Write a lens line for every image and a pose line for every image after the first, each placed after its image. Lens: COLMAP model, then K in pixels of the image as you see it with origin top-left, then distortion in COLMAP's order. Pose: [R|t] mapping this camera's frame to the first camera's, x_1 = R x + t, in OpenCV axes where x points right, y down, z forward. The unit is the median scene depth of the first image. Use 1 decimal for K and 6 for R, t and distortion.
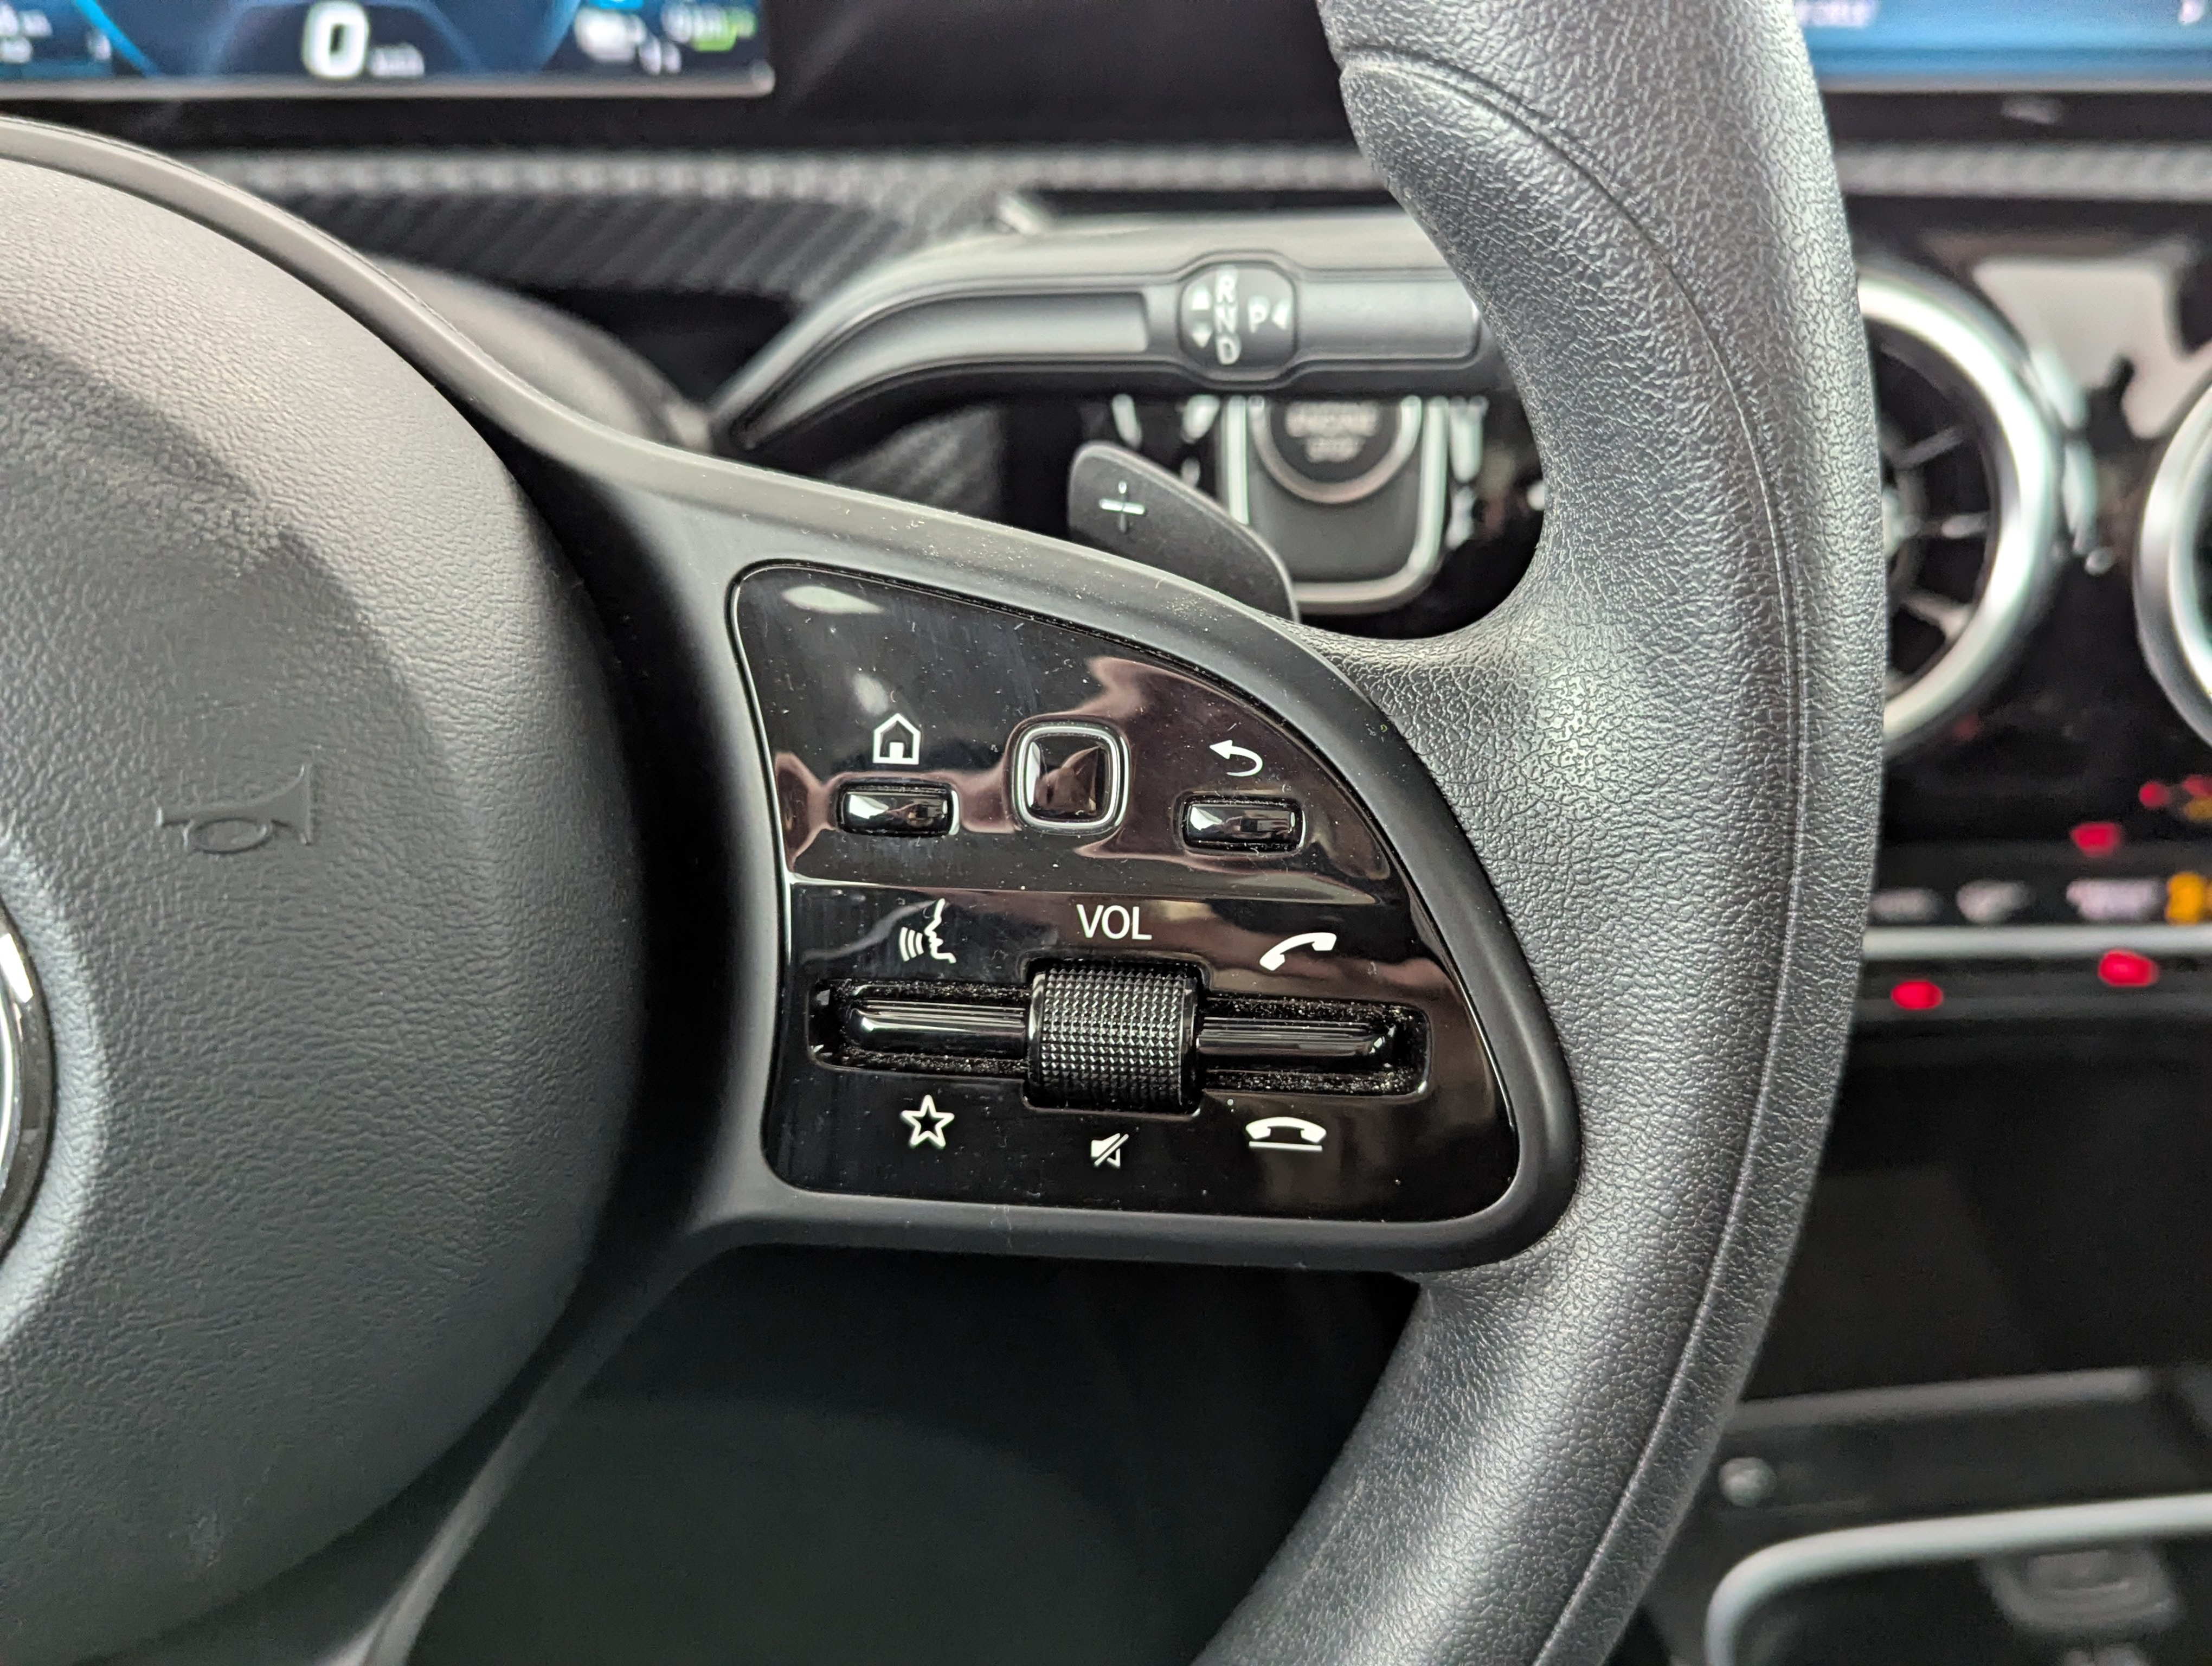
lens RADIAL K [[2052.5, 0, 1106.0], [0, 2052.5, 833.0], [0, 0, 1]] dist [0.005221, 0.000442]
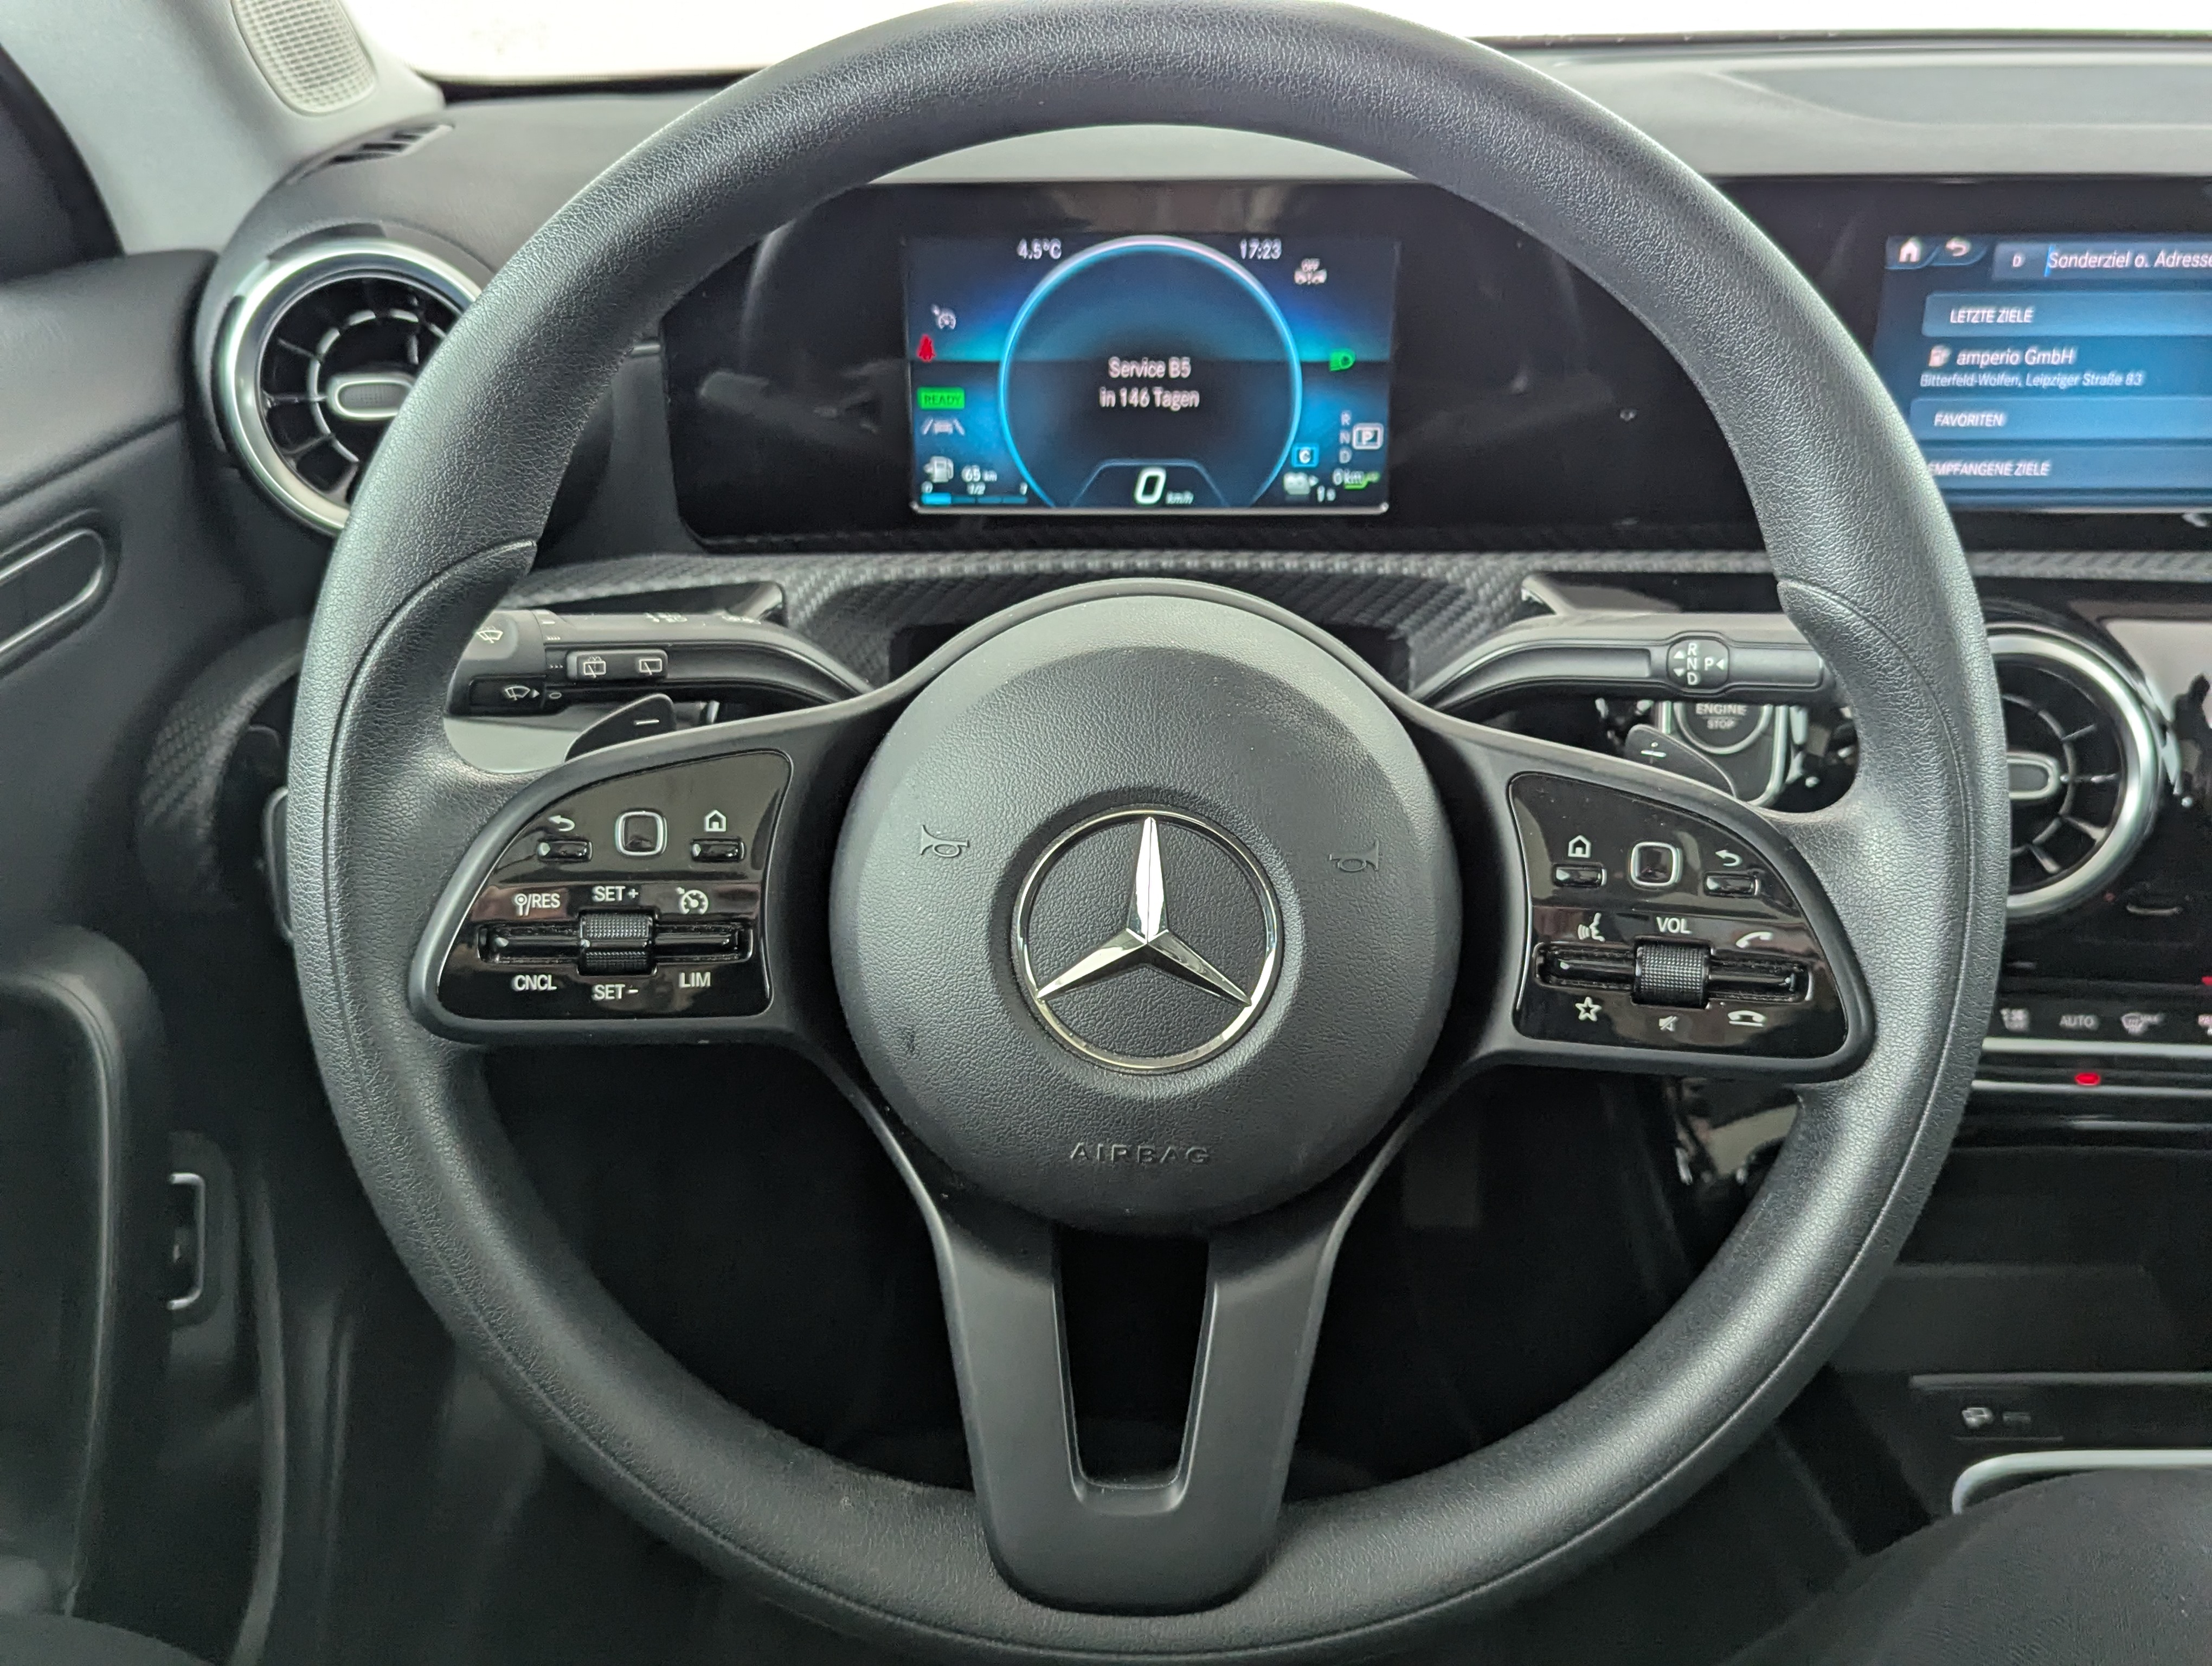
lens RADIAL K [[2012.4, 0, 1110.2], [0, 2012.4, 820.2], [0, 0, 1]] dist [0.007098, 0.008702]
pose [[0.992151, 0.033026, -0.120605, -0.356944], [-0.047373, 0.991871, -0.118097, 0.223348], [0.115725, 0.122884, 0.985651, -1.358411]]
